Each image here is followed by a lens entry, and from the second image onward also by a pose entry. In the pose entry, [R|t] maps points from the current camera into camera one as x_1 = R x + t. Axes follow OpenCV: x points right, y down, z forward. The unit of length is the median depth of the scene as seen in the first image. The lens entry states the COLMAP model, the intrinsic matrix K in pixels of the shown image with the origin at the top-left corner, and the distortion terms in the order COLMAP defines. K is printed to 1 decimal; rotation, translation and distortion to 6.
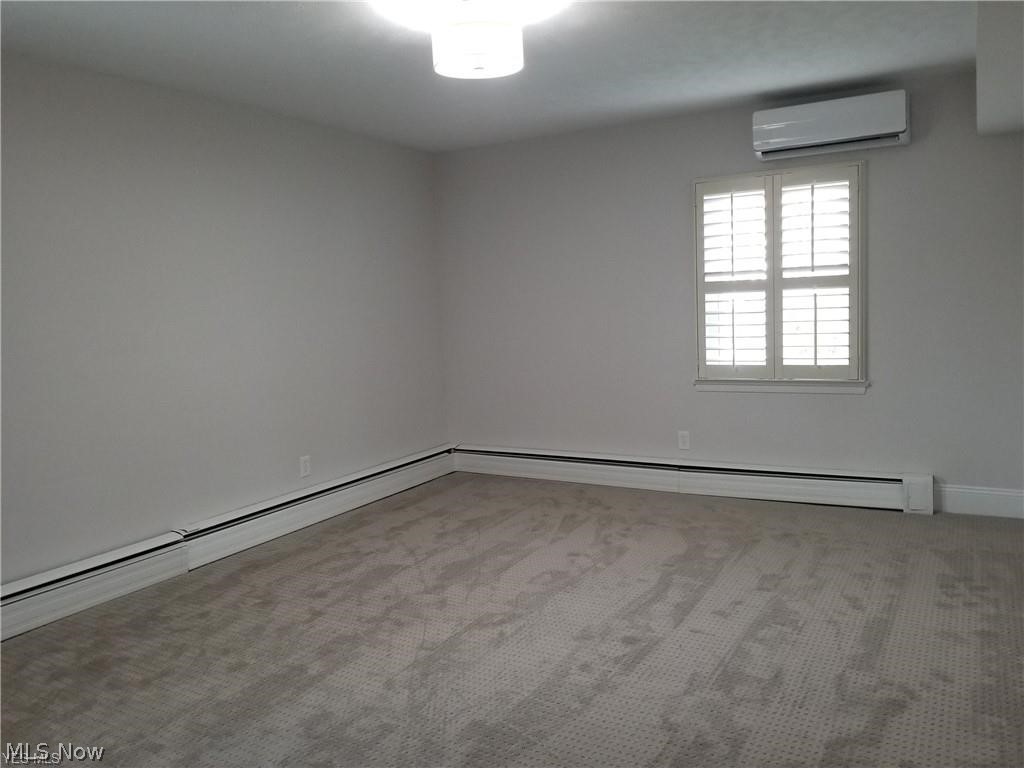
lens RADIAL K [[775.7, 0, 512.8], [0, 775.7, 396.7], [0, 0, 1]] dist [0.093913, -0.178136]
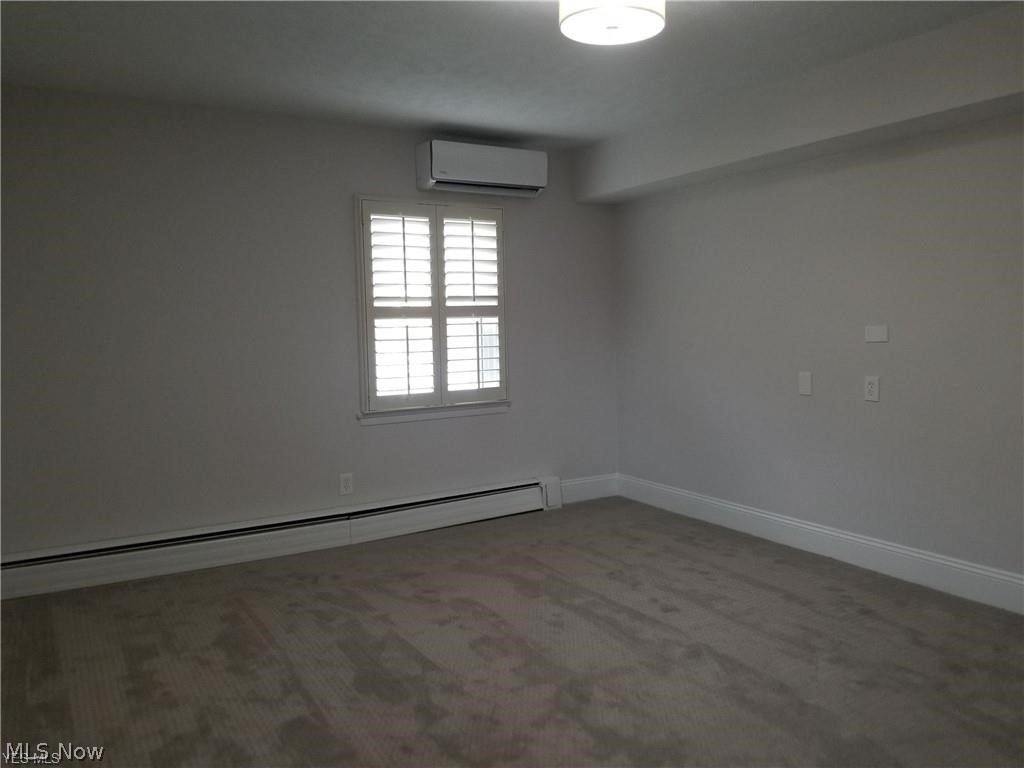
lens RADIAL K [[794.6, 0, 512.0], [0, 794.6, 384.0], [0, 0, 1]] dist [0.096520, -0.202023]
pose [[0.497294, -0.036774, 0.866802, -0.535436], [0.112260, 0.993430, -0.022258, -0.017877], [-0.860289, 0.108376, 0.498155, 0.429066]]
